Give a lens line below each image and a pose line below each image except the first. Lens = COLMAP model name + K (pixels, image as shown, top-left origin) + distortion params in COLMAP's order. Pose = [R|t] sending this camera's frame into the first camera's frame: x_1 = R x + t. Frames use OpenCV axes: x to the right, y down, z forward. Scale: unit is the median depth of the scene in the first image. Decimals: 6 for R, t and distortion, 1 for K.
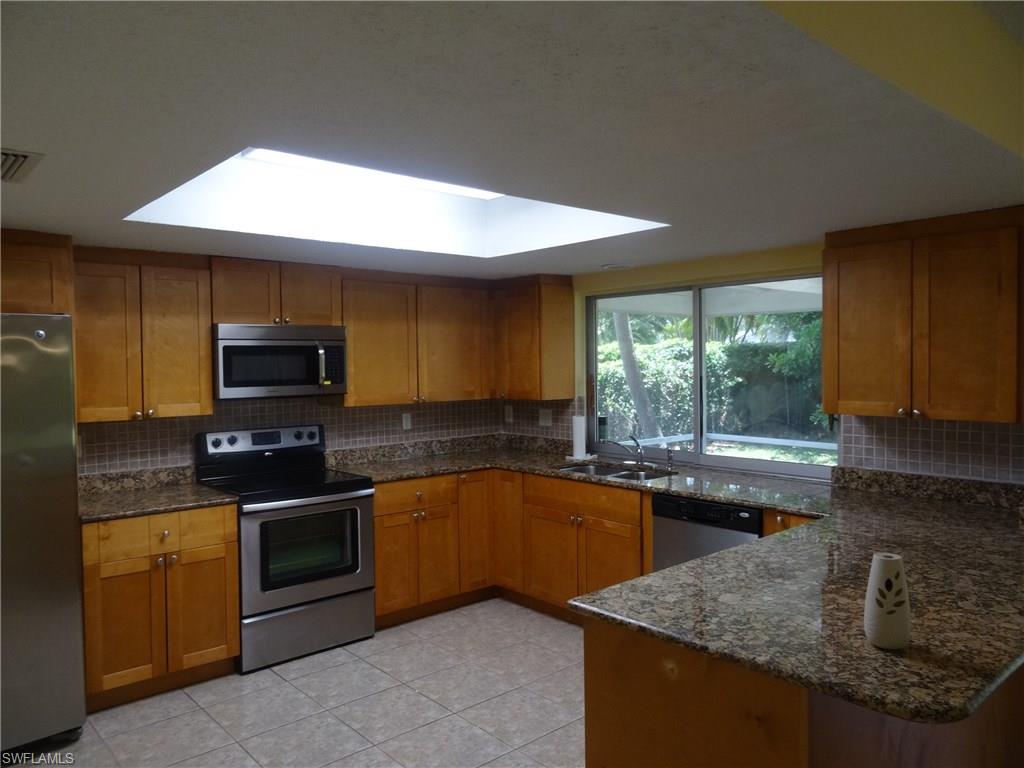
lens RADIAL K [[736.4, 0, 512.0], [0, 736.4, 384.0], [0, 0, 1]] dist [-0.001016, 0.002274]
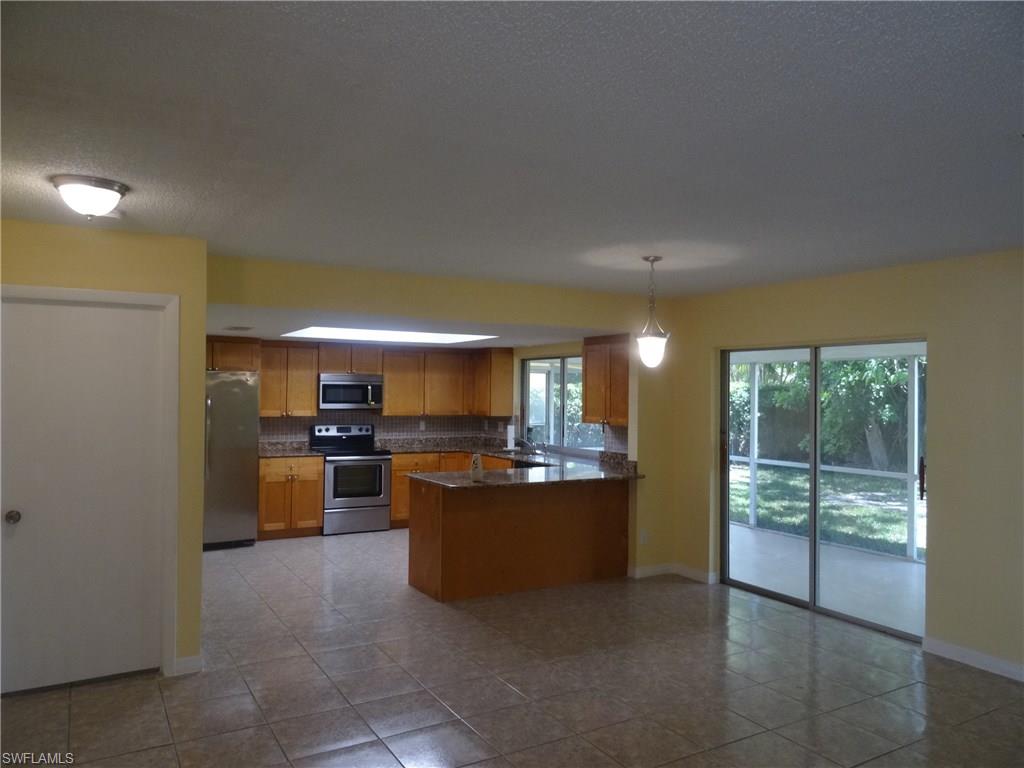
lens RADIAL K [[736.4, 0, 512.0], [0, 736.4, 384.0], [0, 0, 1]] dist [-0.001016, 0.002274]
pose [[0.979376, 0.020684, -0.200987, 0.522958], [-0.029146, 0.998805, -0.039235, 0.014444], [0.199935, 0.044283, 0.978808, -0.892915]]
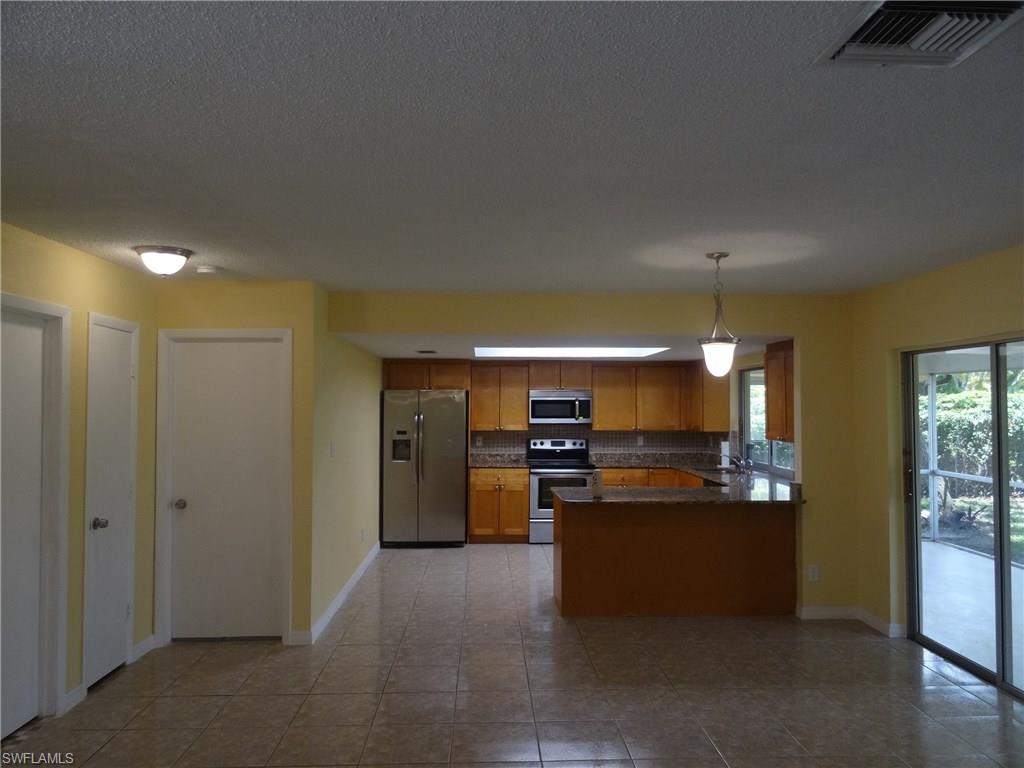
lens RADIAL K [[736.4, 0, 512.0], [0, 736.4, 384.0], [0, 0, 1]] dist [-0.001016, 0.002274]
pose [[0.767736, -0.005351, -0.640743, 0.917699], [-0.030692, 0.998510, -0.045114, 0.002727], [0.640030, 0.054301, 0.766428, -0.706764]]
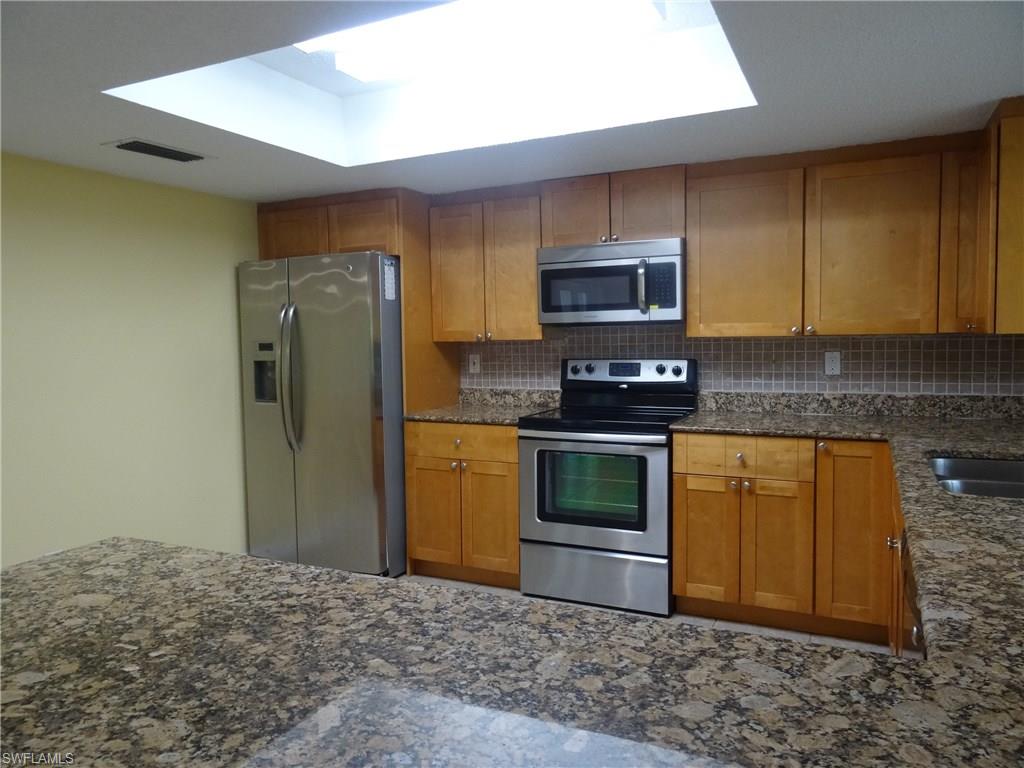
lens RADIAL K [[736.4, 0, 512.0], [0, 736.4, 384.0], [0, 0, 1]] dist [-0.001016, 0.002274]
pose [[0.380387, 0.069477, -0.922214, 0.471577], [-0.012238, 0.997465, 0.070099, 0.028921], [0.924746, -0.015379, 0.380273, 0.521194]]
